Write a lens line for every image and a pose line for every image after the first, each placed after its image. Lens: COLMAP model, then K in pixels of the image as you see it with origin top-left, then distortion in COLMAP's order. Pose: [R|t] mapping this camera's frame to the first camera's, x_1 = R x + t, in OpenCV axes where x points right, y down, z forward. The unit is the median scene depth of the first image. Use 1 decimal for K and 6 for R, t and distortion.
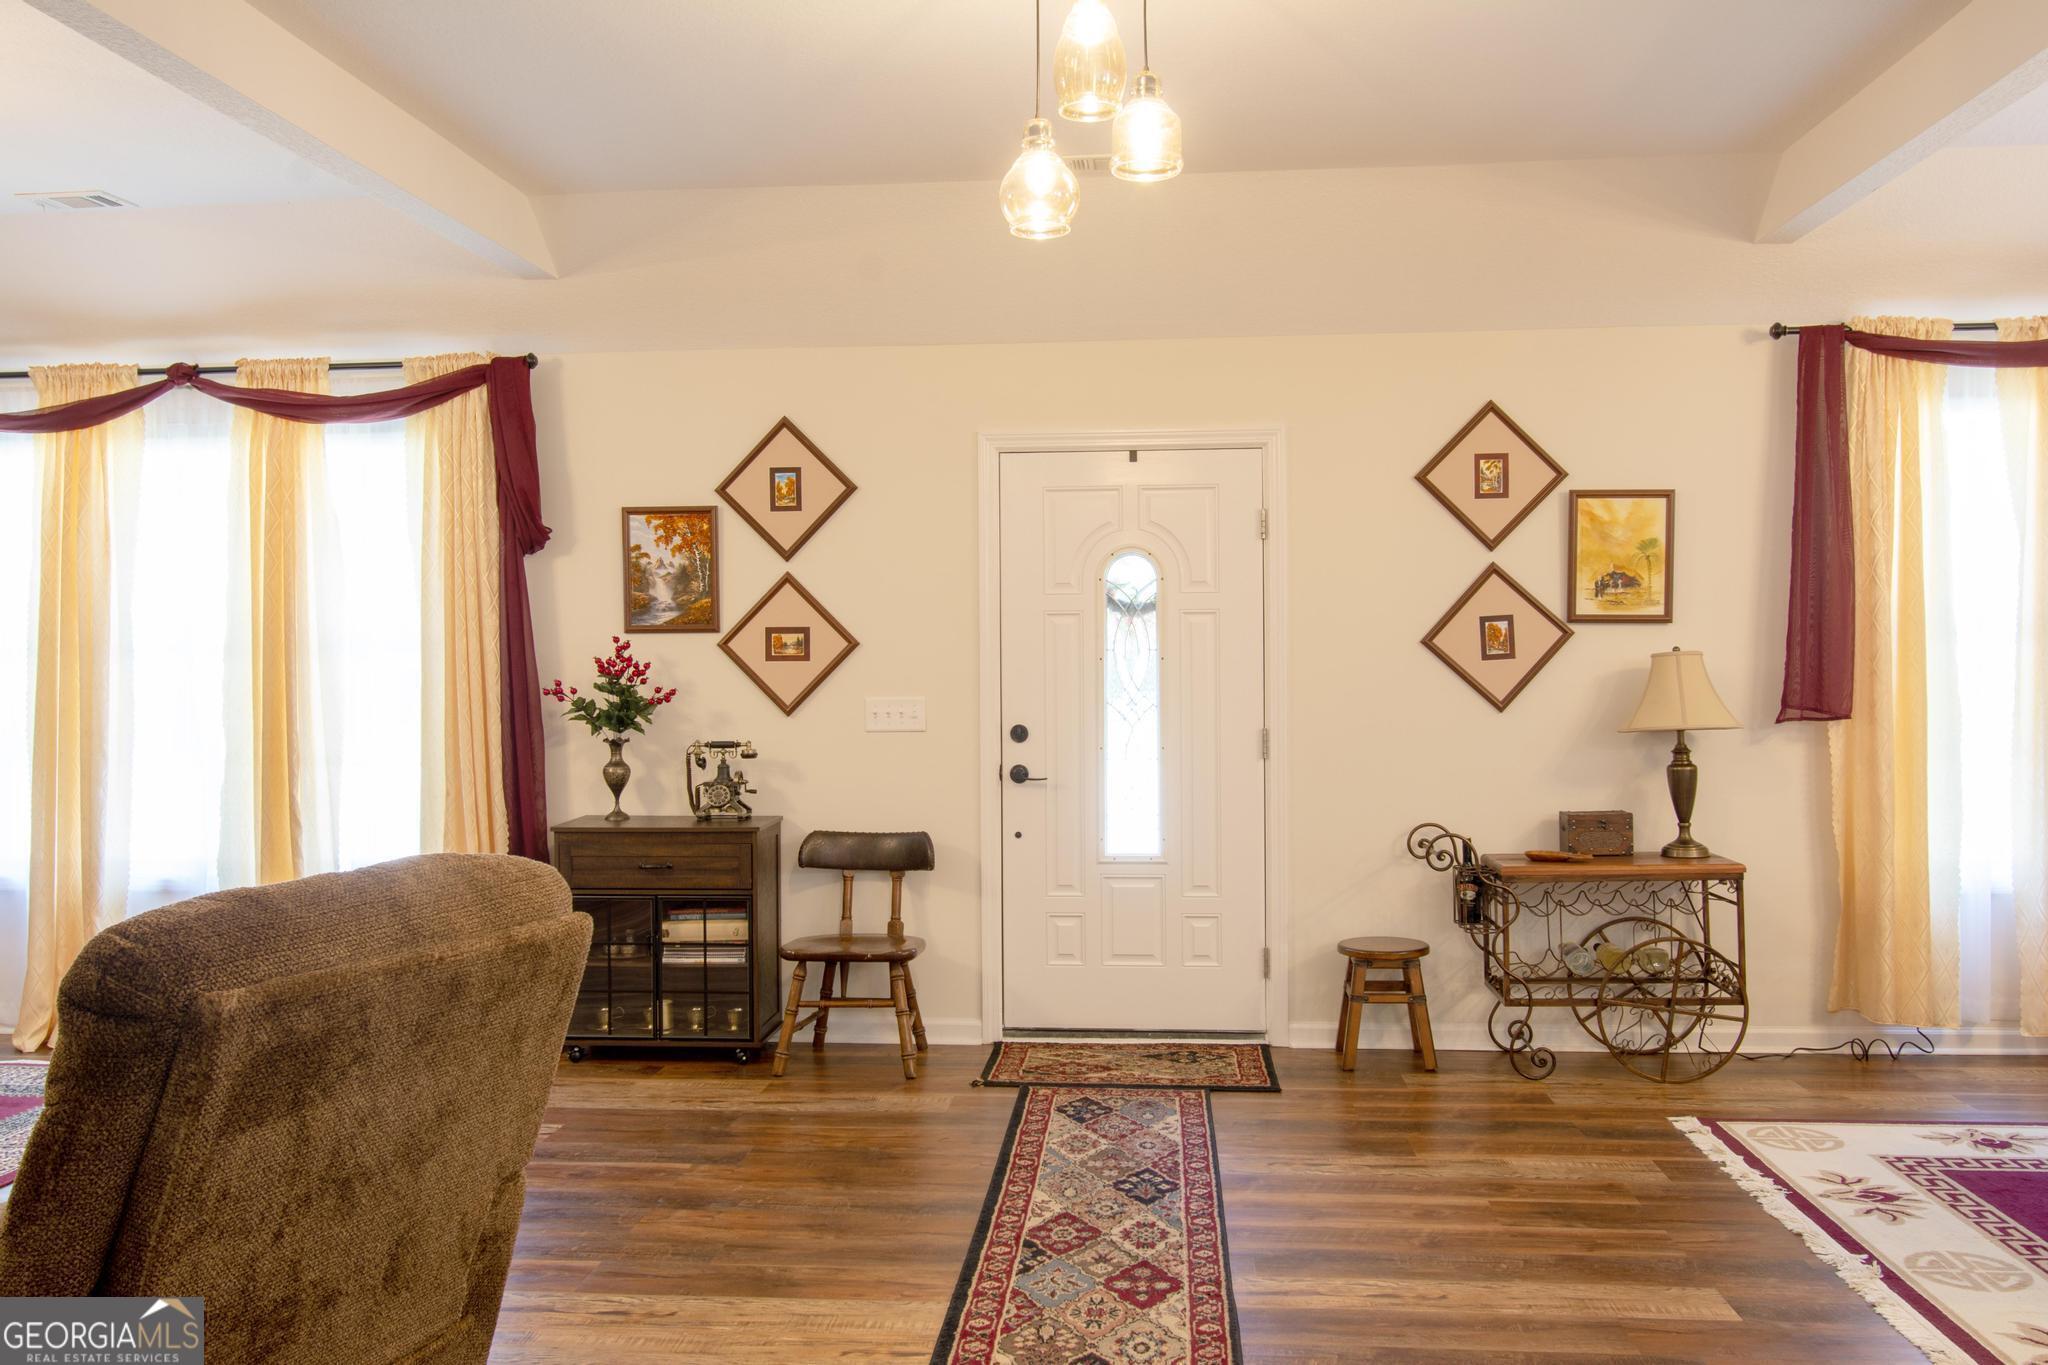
lens RADIAL K [[1670.7, 0, 1024.0], [0, 1670.7, 682.5], [0, 0, 1]] dist [-0.006126, -0.010138]
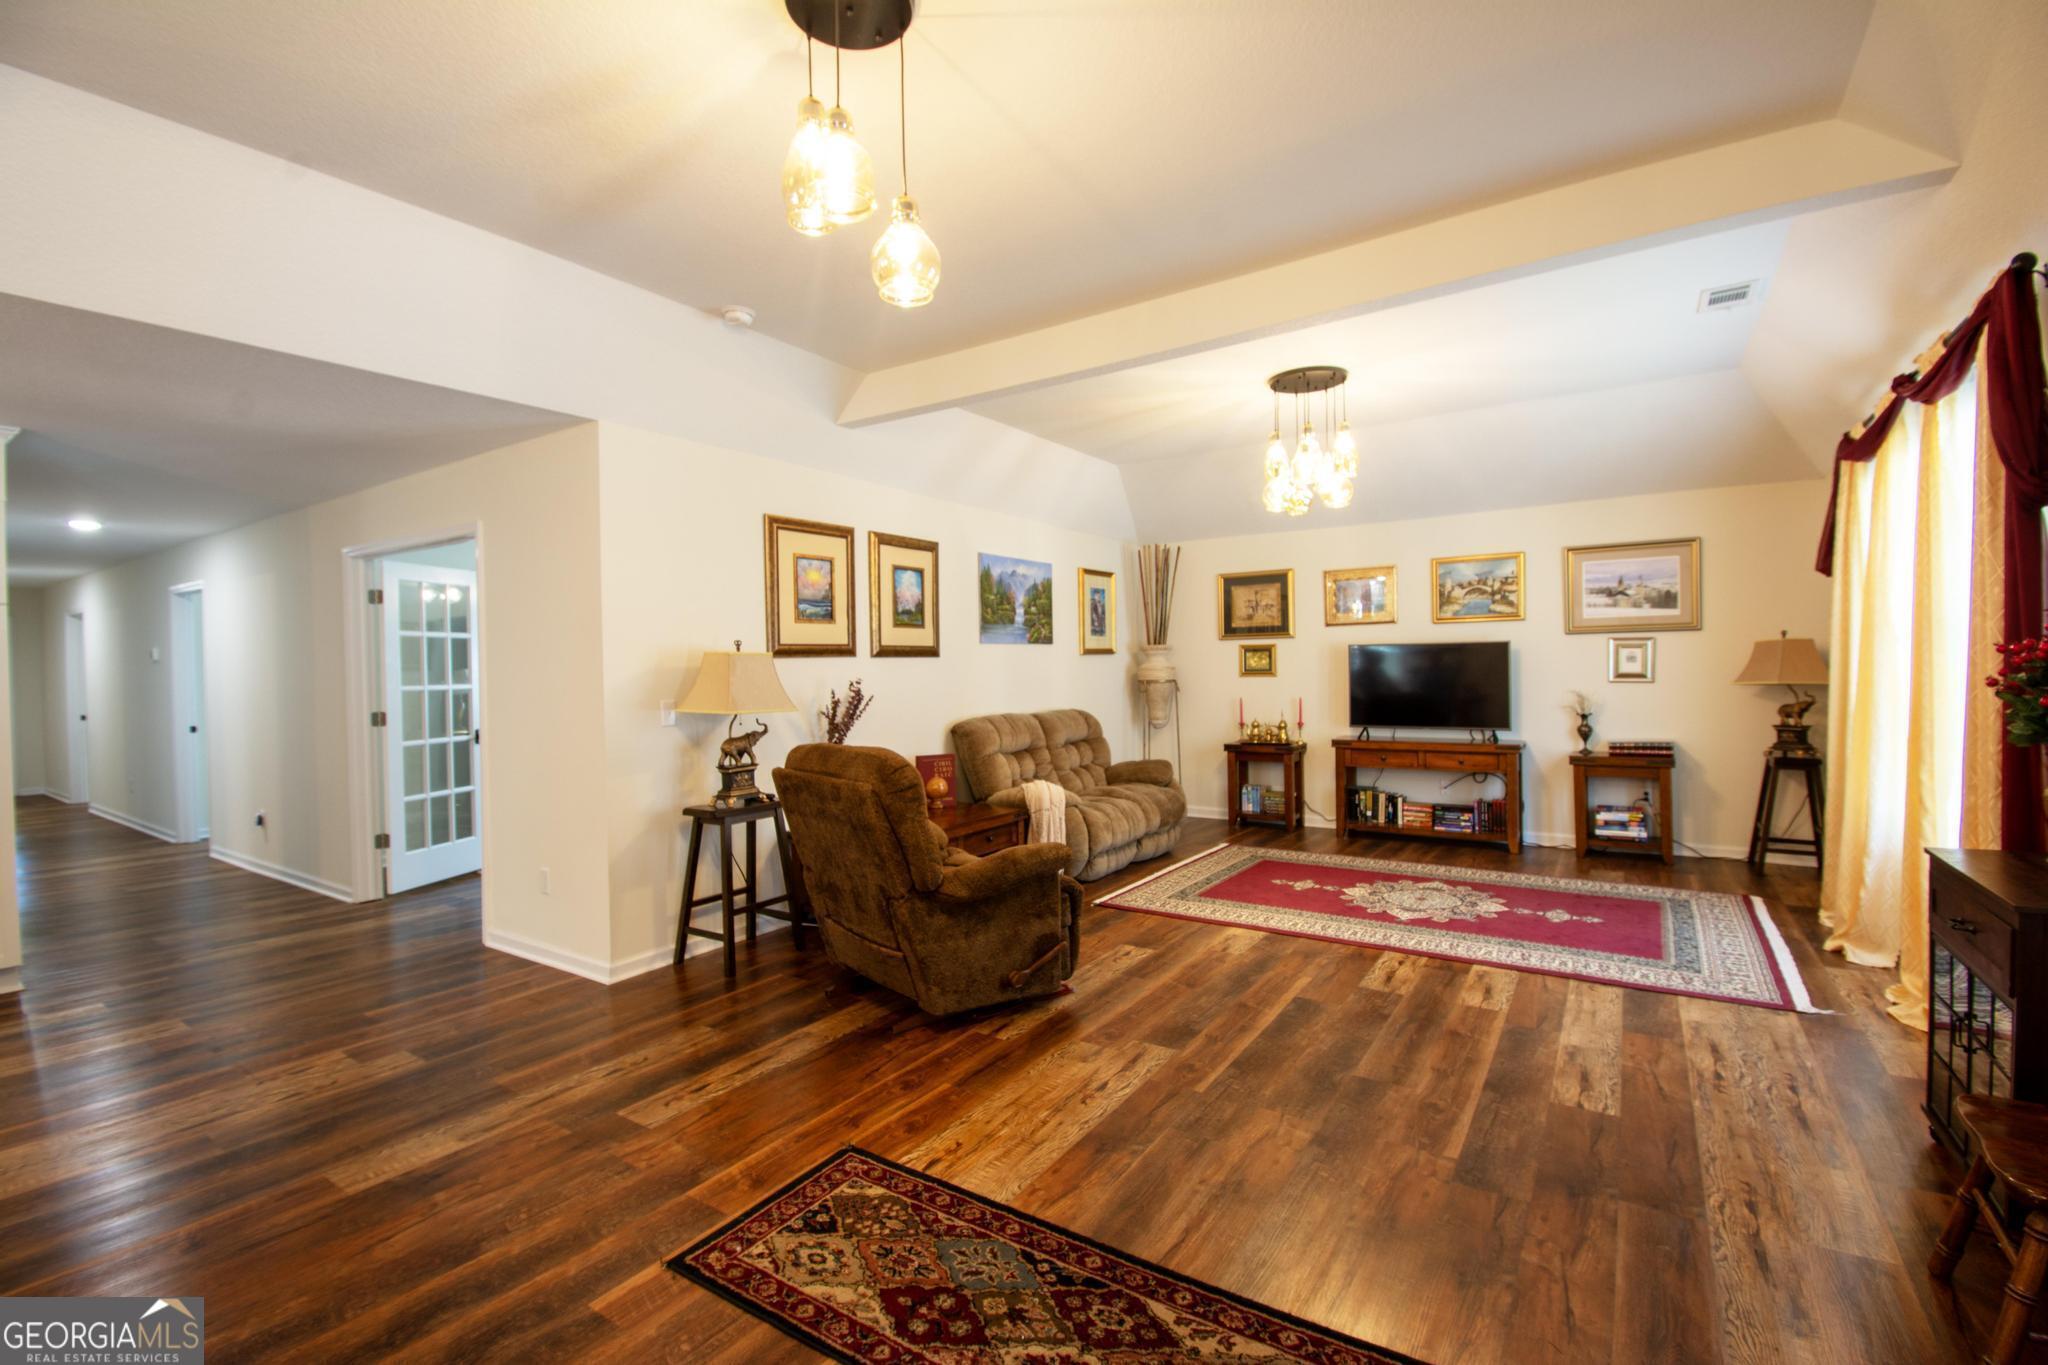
lens RADIAL K [[896.0, 0, 1023.6], [0, 896.0, 674.4], [0, 0, 1]] dist [0.023011, -0.029458]
pose [[-0.482520, 0.023807, -0.875561, 0.301537], [0.015782, 0.999705, 0.018485, -0.012786], [0.875743, -0.004898, -0.482753, 0.792008]]
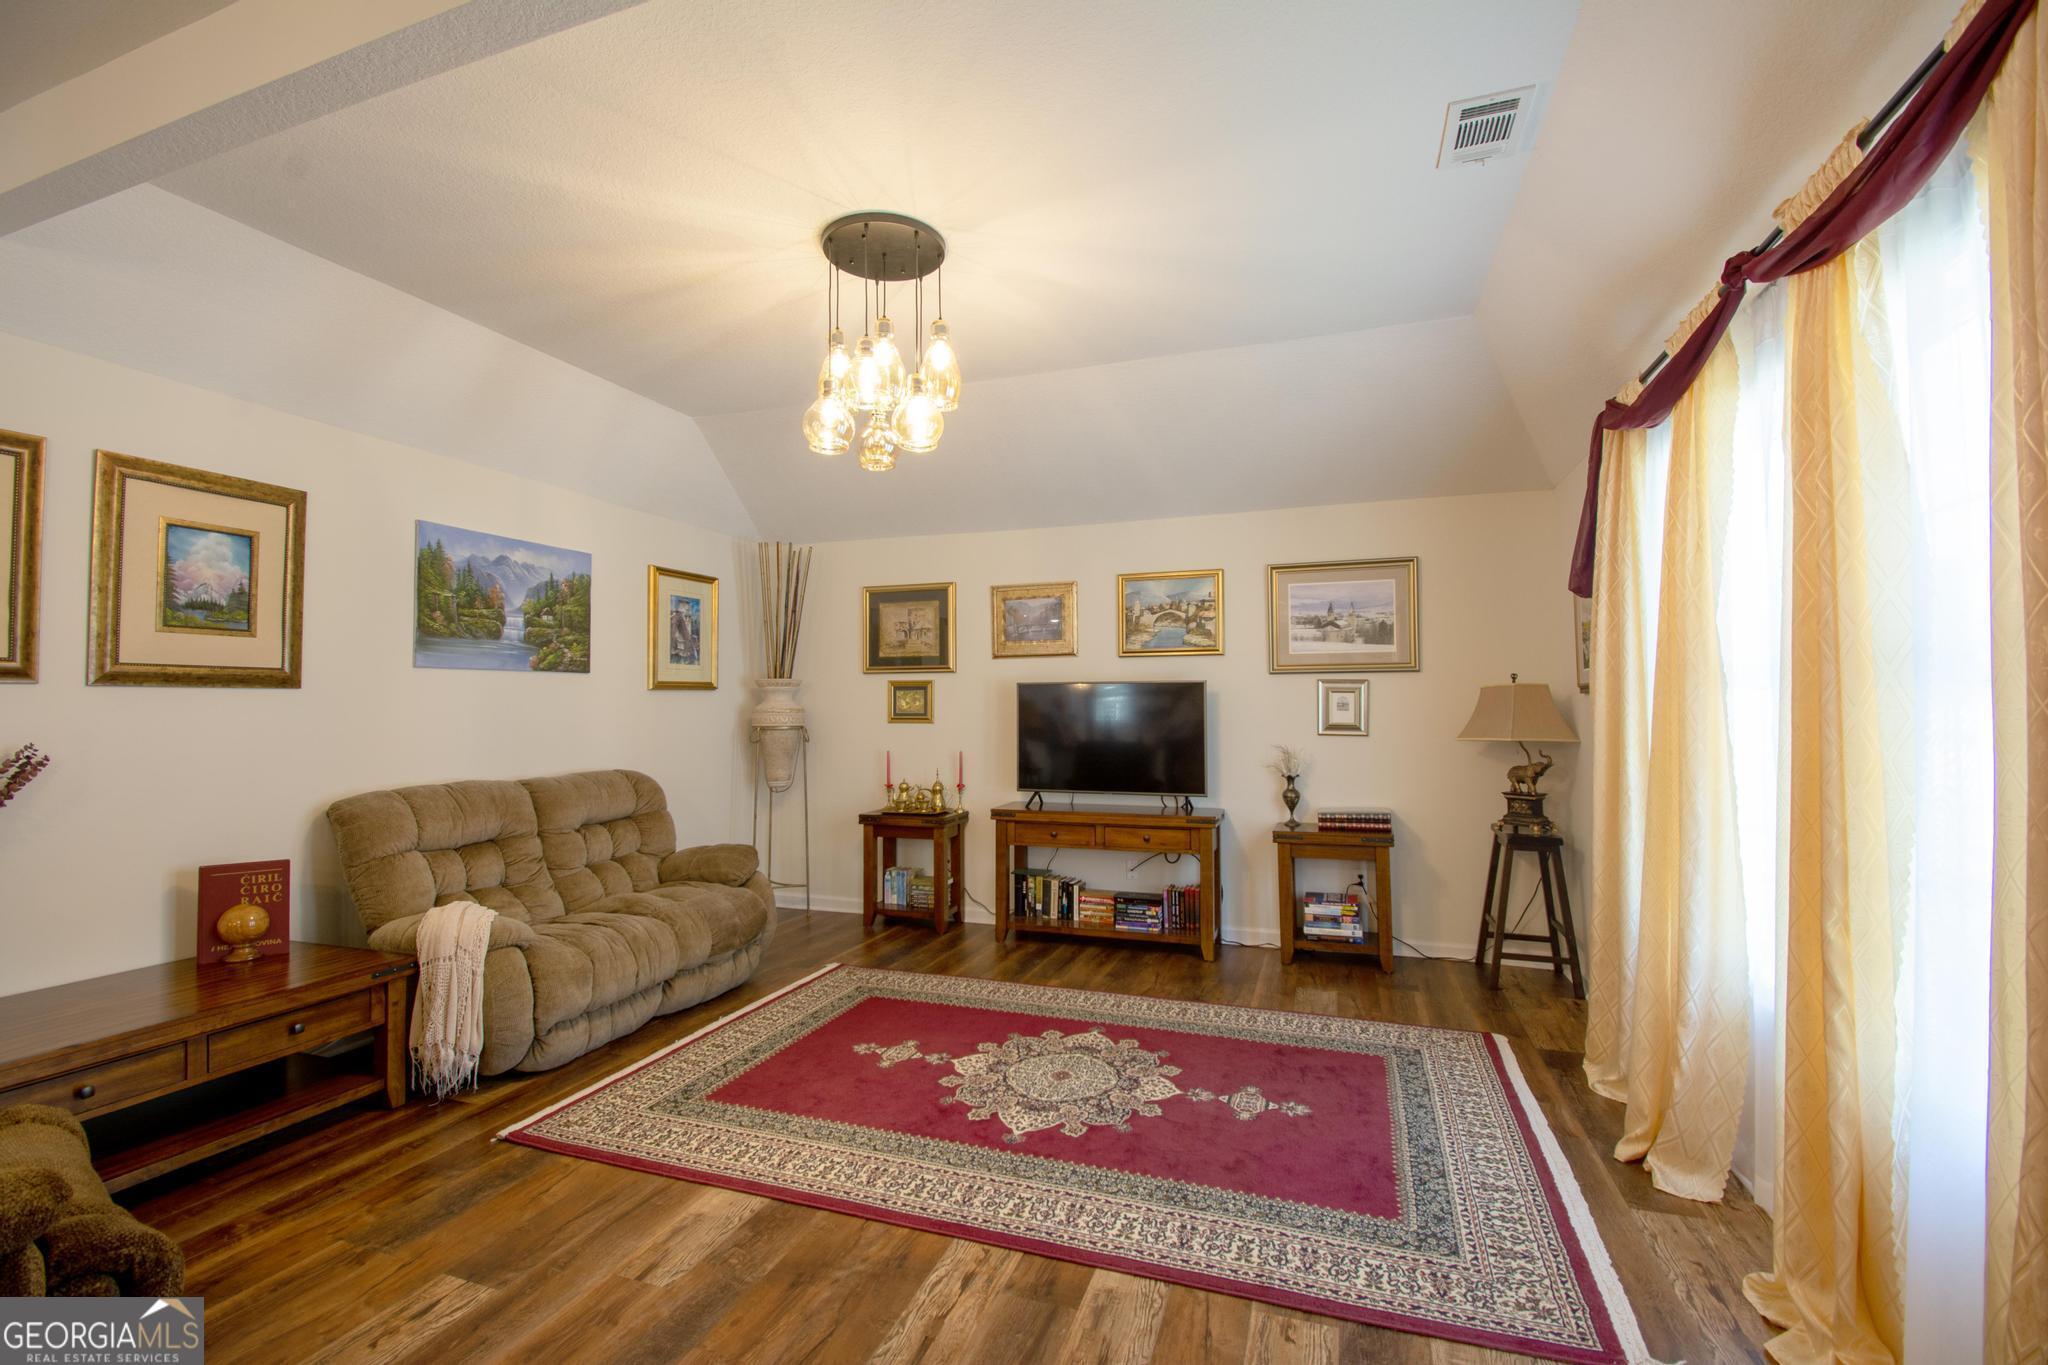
lens RADIAL K [[896.0, 0, 1023.6], [0, 896.0, 674.4], [0, 0, 1]] dist [0.023011, -0.029458]
pose [[-0.244824, -0.023009, -0.969295, -0.082404], [-0.000085, 0.999719, -0.023709, -0.010083], [0.969568, -0.005722, -0.244757, 0.823241]]
